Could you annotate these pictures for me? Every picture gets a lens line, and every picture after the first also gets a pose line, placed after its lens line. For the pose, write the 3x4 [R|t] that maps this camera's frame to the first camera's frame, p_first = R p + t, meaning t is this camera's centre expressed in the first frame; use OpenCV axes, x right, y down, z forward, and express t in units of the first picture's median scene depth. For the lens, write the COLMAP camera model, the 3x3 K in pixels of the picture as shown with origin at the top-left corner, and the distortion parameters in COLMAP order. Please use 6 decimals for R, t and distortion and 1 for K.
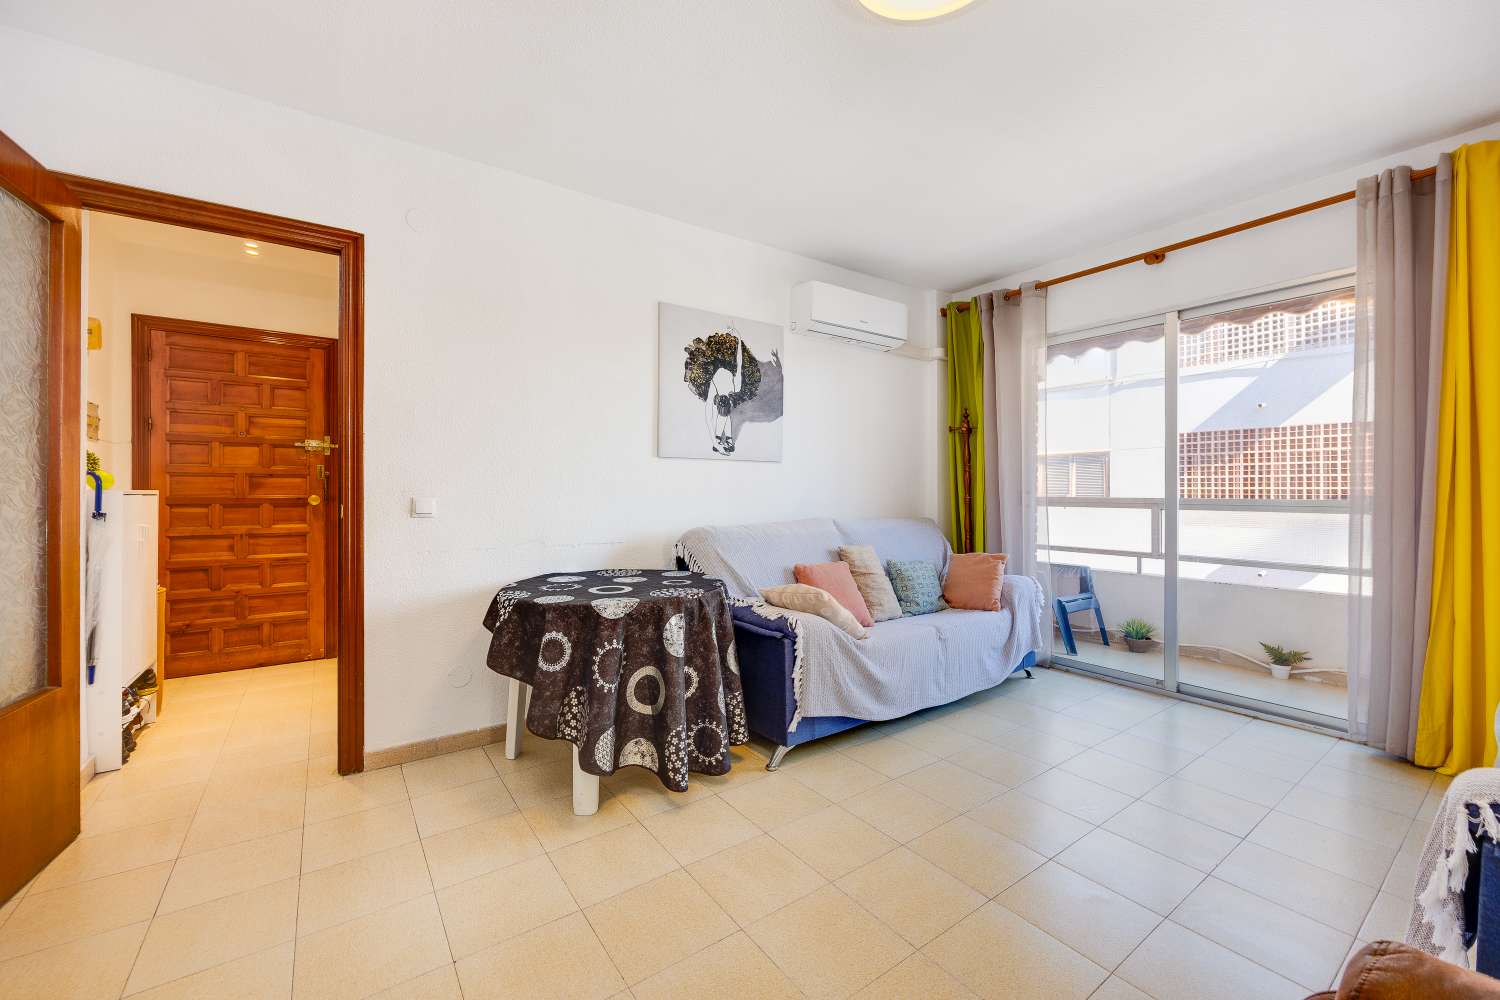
lens RADIAL K [[607.1, 0, 760.5], [0, 607.1, 495.0], [0, 0, 1]] dist [-0.001381, -0.000329]
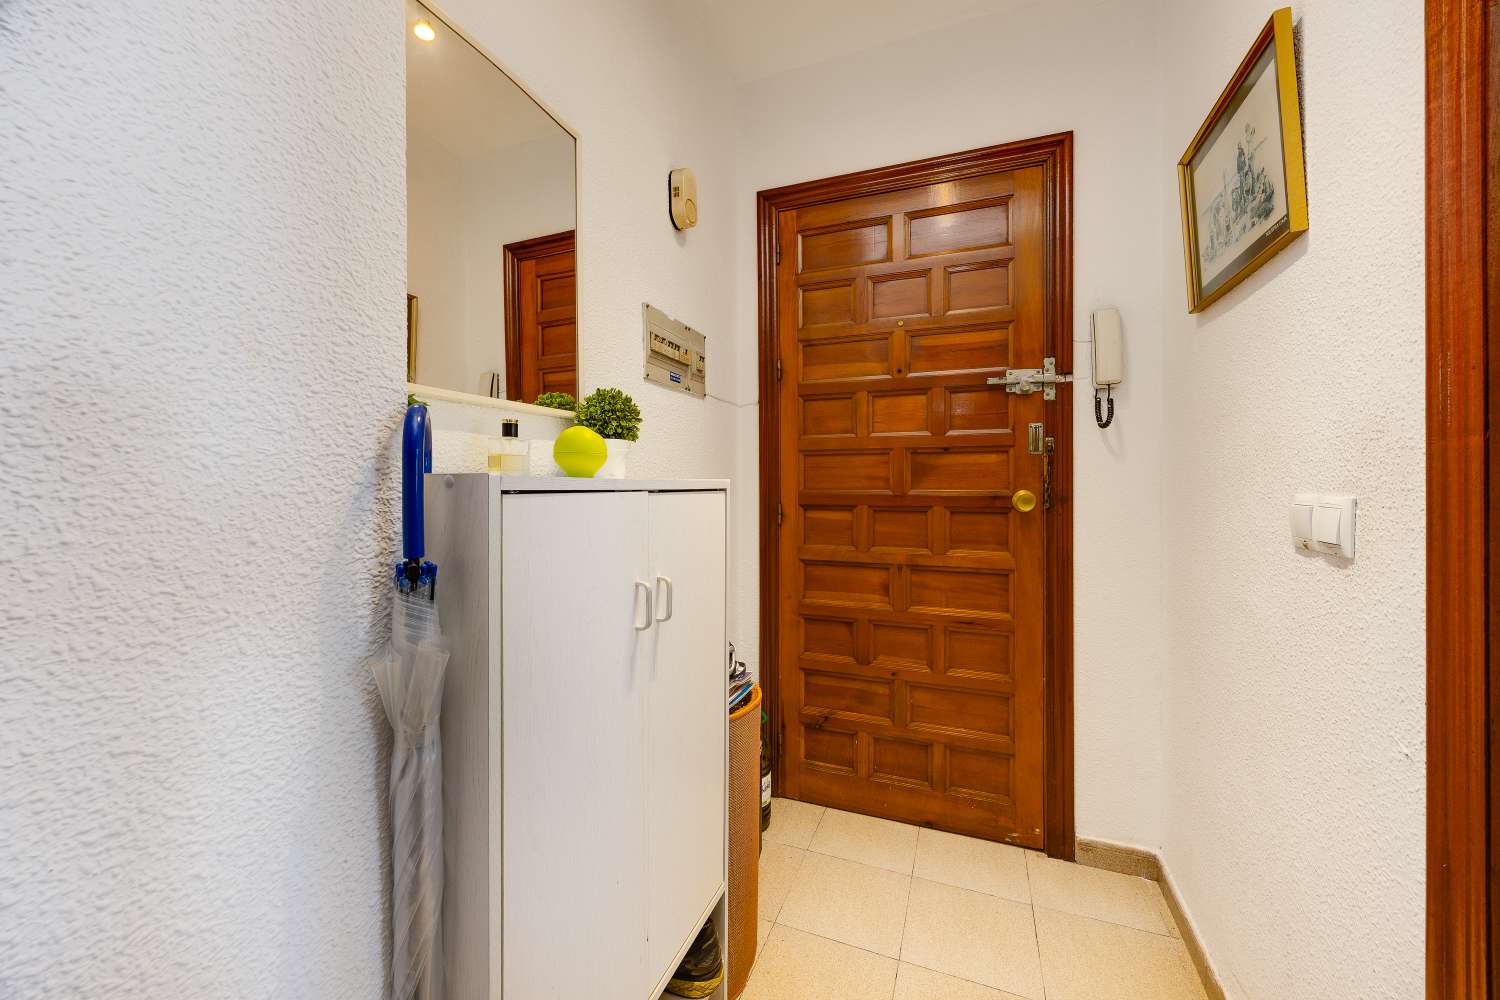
lens RADIAL K [[577.2, 0, 749.0], [0, 577.2, 487.1], [0, 0, 1]] dist [-0.004312, -0.000072]
pose [[0.488760, 0.001638, -0.872417, -0.479657], [0.000911, 0.999997, 0.002388, -0.002862], [0.872418, -0.001962, 0.488757, 0.636042]]
